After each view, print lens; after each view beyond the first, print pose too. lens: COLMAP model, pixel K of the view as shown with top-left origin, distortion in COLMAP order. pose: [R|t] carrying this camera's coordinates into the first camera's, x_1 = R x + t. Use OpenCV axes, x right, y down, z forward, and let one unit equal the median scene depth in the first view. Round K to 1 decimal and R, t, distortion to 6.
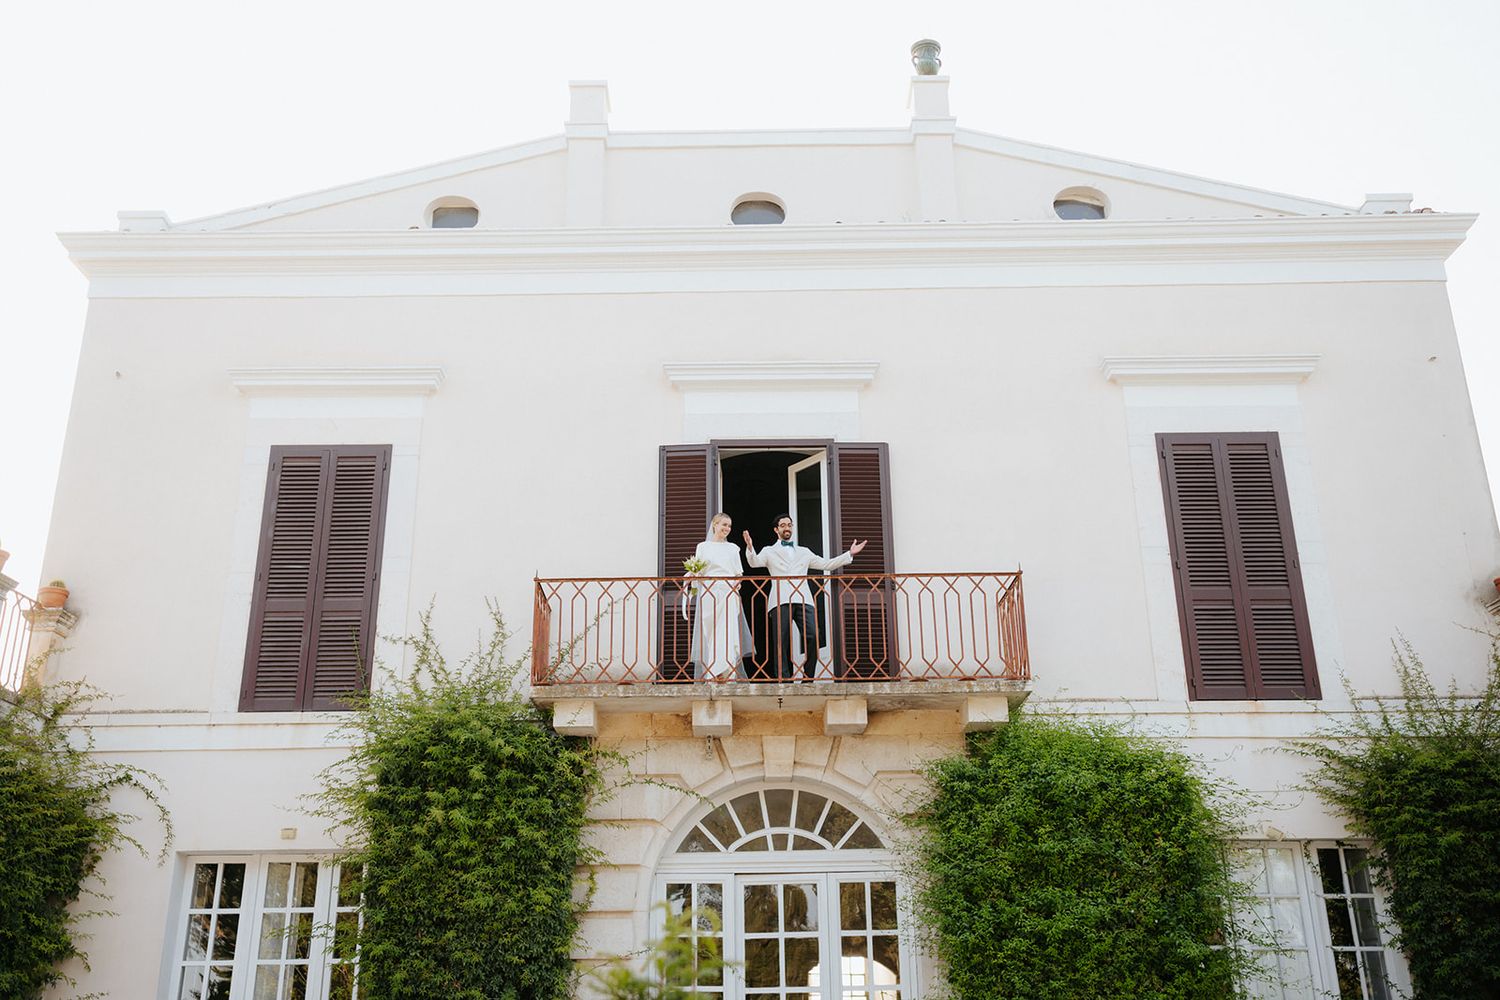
lens RADIAL K [[1403.5, 0, 726.8], [0, 1403.5, 499.2], [0, 0, 1]] dist [0.022984, 0.002240]
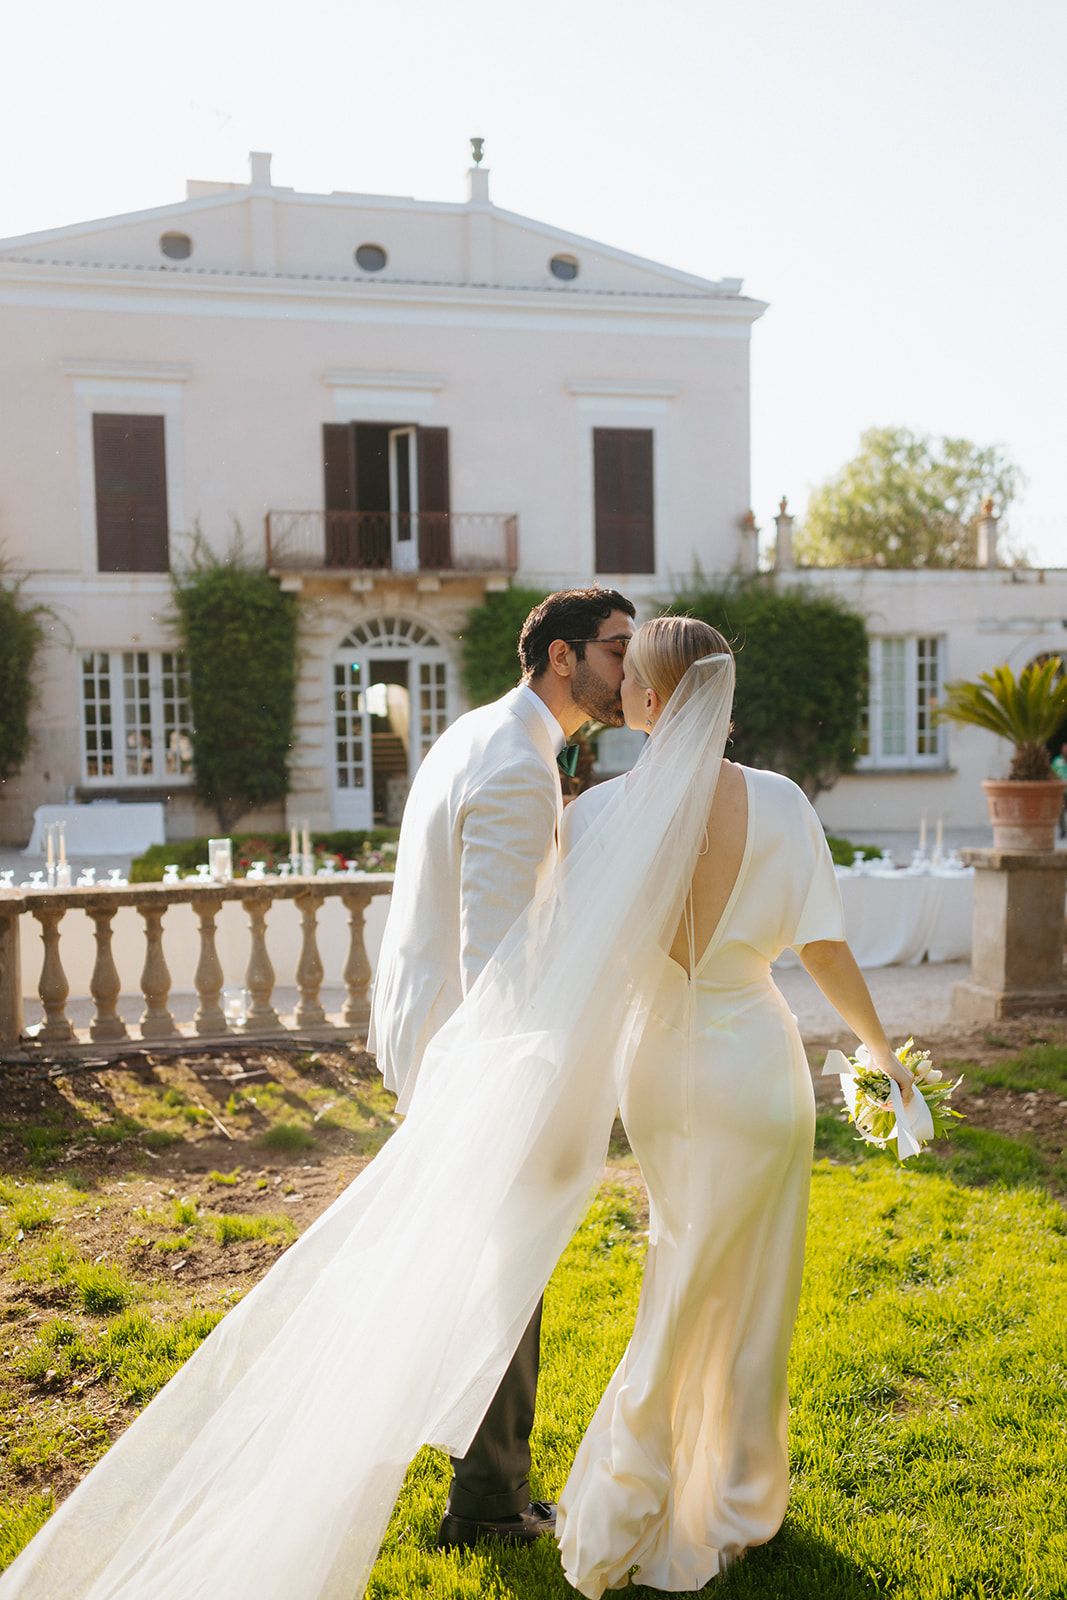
lens RADIAL K [[1497.1, 0, 530.9], [0, 1497.1, 836.1], [0, 0, 1]] dist [0.022984, 0.002240]
pose [[0.968228, -0.029689, 0.248302, -0.303258], [-0.078275, 0.907050, 0.413683, -0.401845], [-0.237504, -0.419975, 0.875907, -1.020801]]
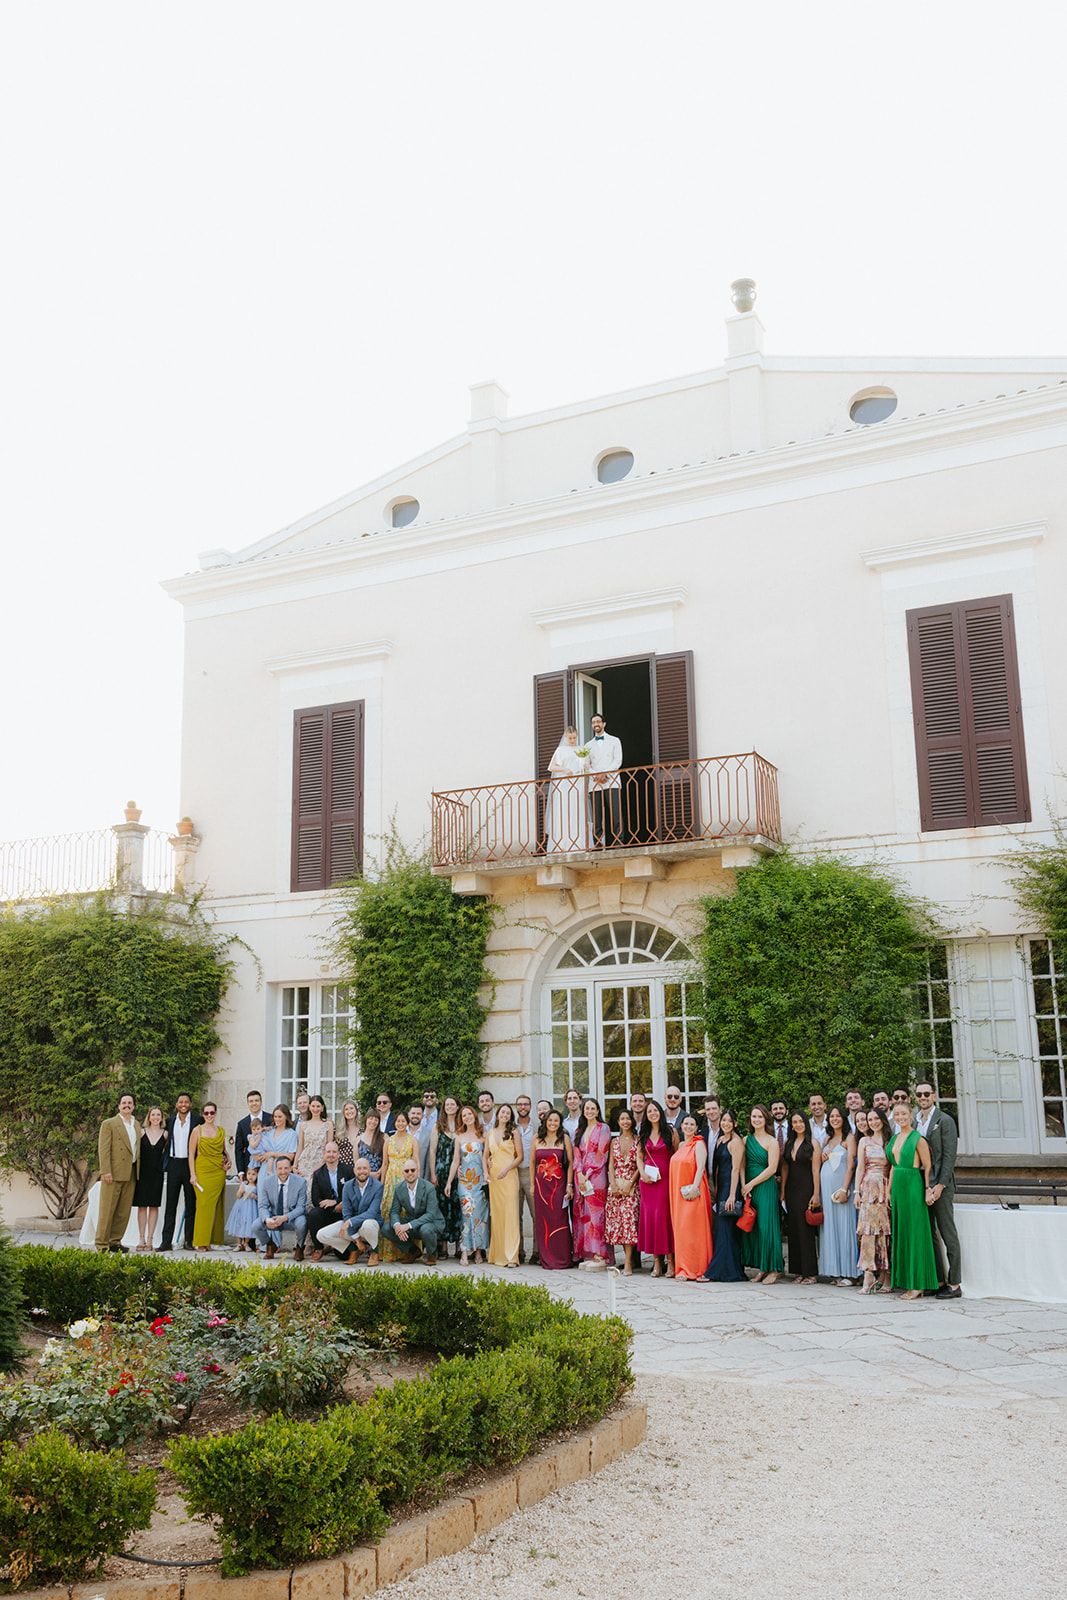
lens RADIAL K [[1364.4, 0, 534.0], [0, 1364.4, 840.1], [0, 0, 1]] dist [-0.004746, -0.003975]
pose [[0.910343, -0.084346, -0.405168, 0.514753], [0.159290, 0.975000, 0.154925, -0.094974], [0.381971, -0.205574, 0.901020, -0.233282]]
